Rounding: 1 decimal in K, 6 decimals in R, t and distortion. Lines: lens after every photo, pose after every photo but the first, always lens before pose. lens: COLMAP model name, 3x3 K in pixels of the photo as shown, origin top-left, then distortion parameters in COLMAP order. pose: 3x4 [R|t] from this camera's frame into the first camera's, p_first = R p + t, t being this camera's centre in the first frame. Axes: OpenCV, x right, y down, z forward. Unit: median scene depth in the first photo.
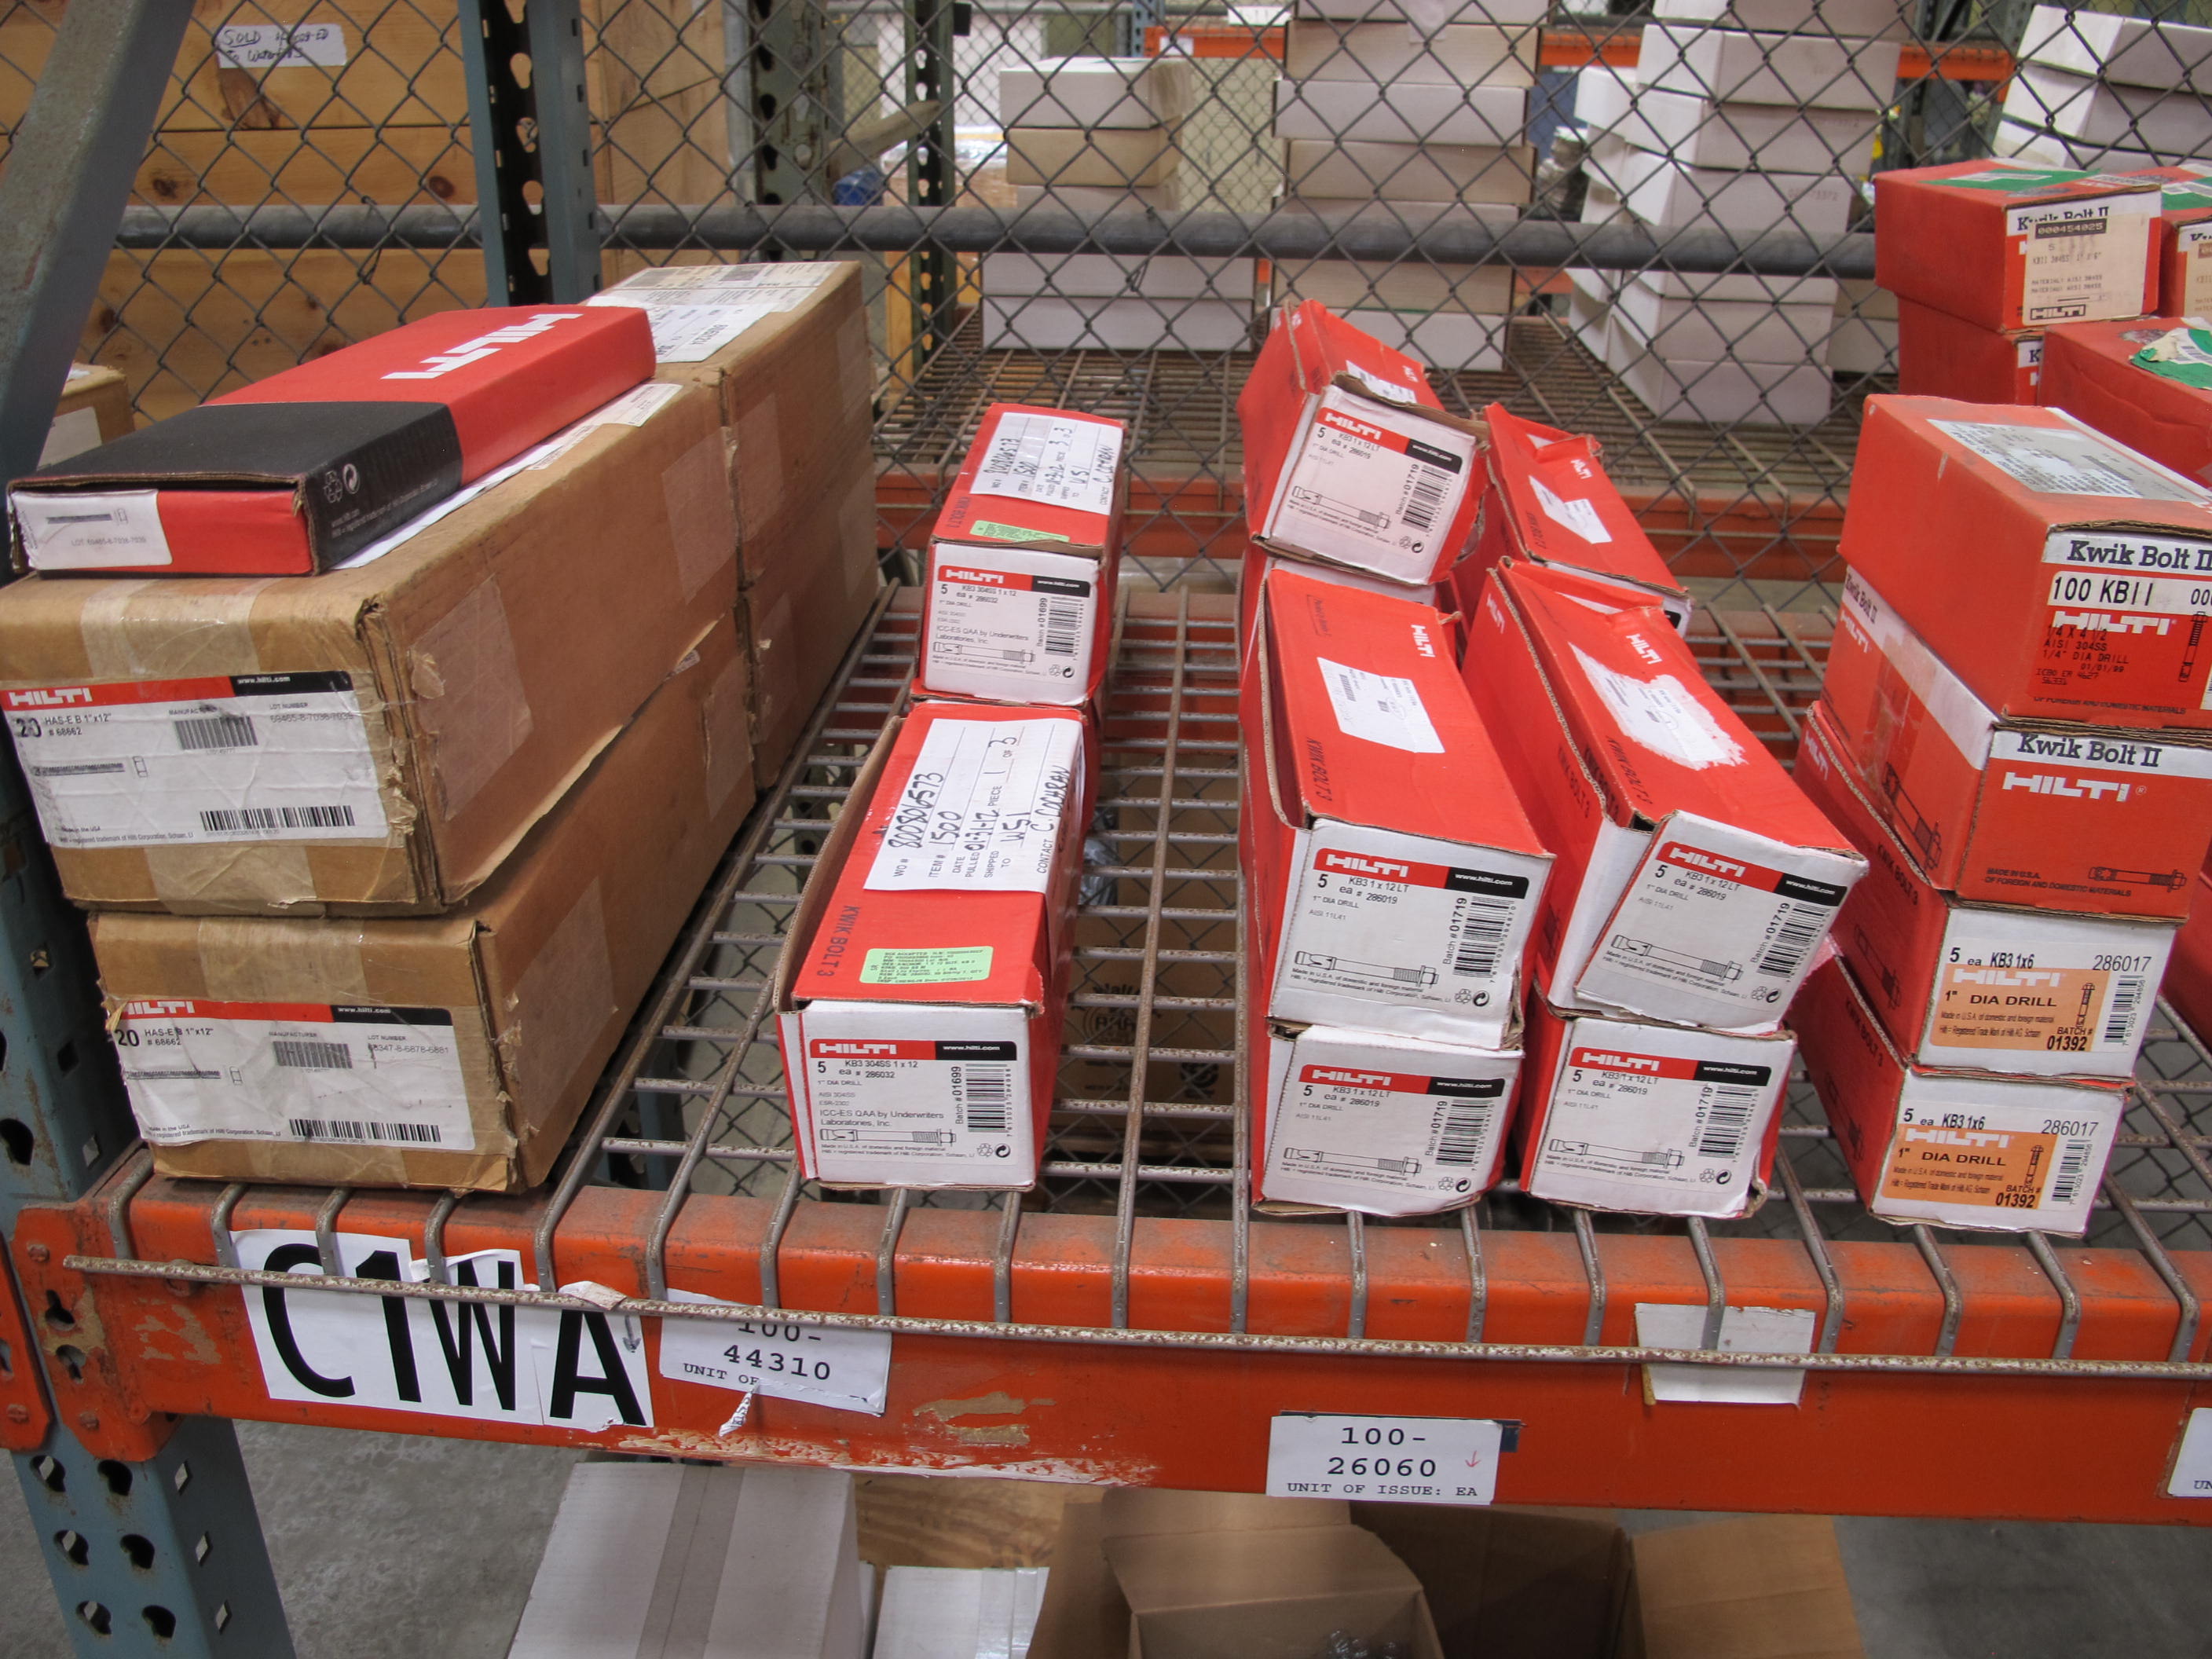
lens RADIAL K [[1853.4, 0, 1106.0], [0, 1853.4, 829.5], [0, 0, 1]] dist [-0.153998, 0.101661]
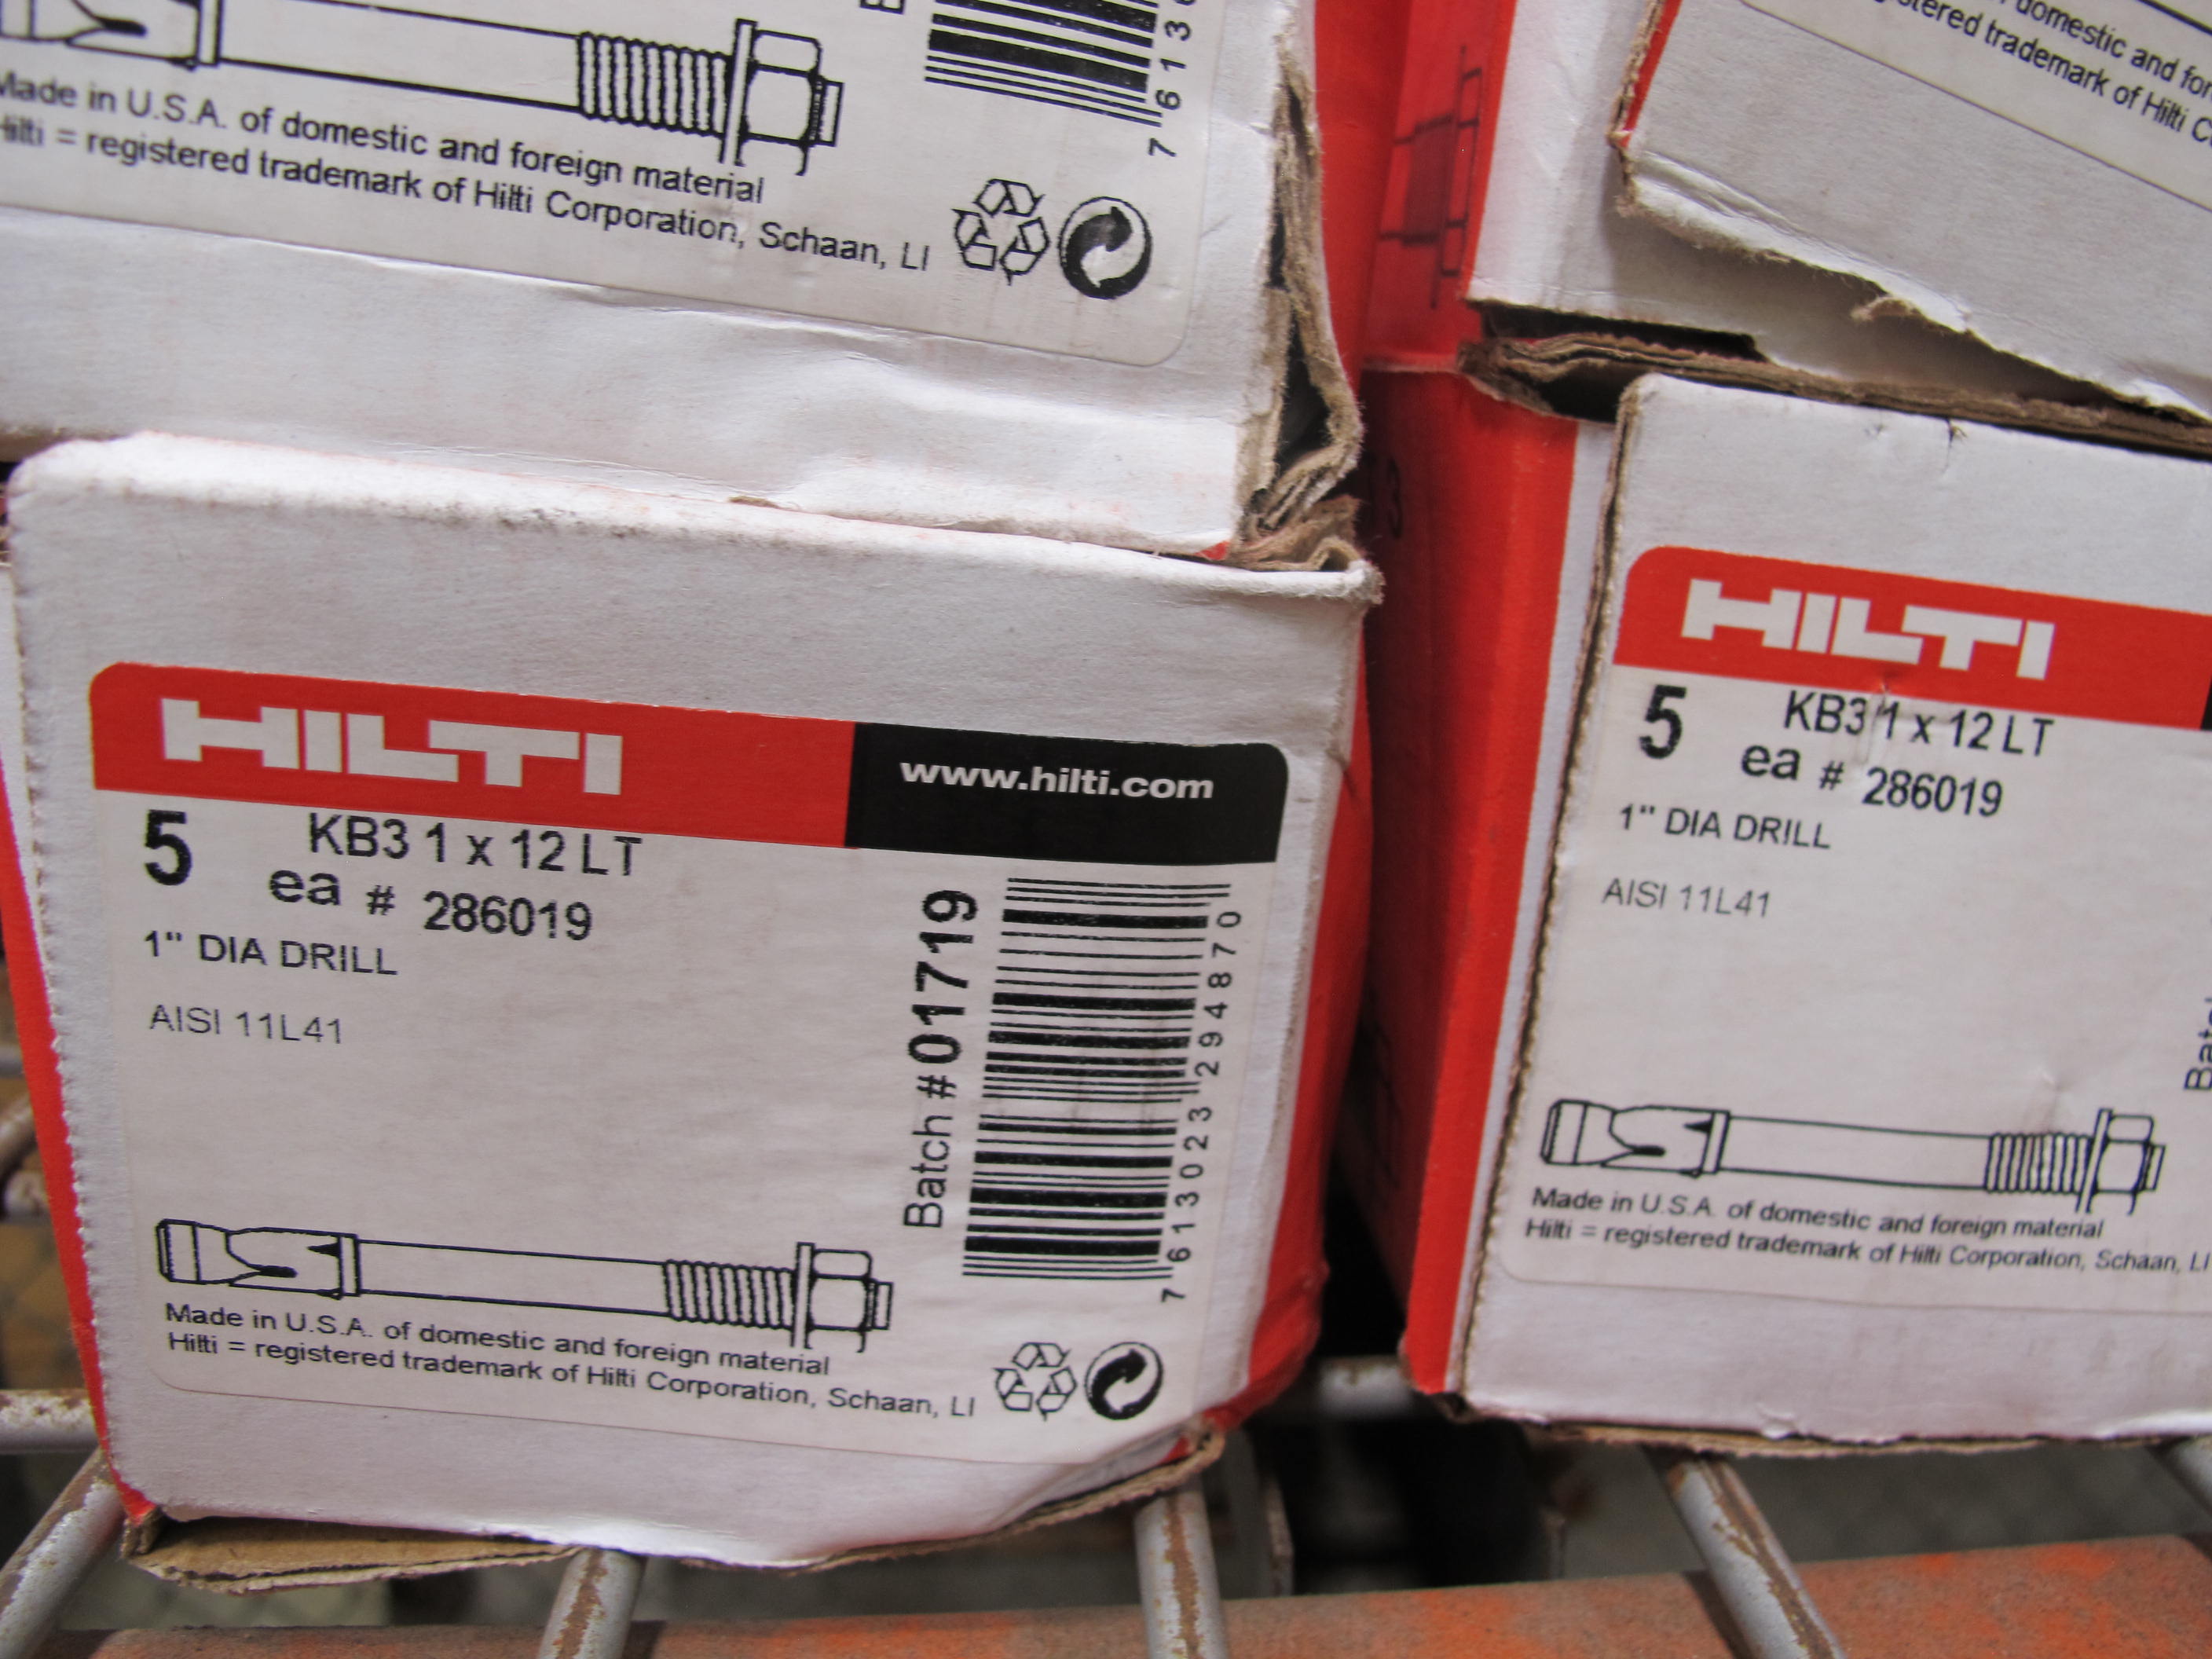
lens RADIAL K [[1853.4, 0, 1106.0], [0, 1853.4, 829.5], [0, 0, 1]] dist [-0.153998, 0.101661]
pose [[0.991896, -0.045268, 0.118717, 0.177016], [0.064102, 0.985038, -0.159970, 0.171684], [-0.109699, 0.166283, 0.979957, 0.820772]]
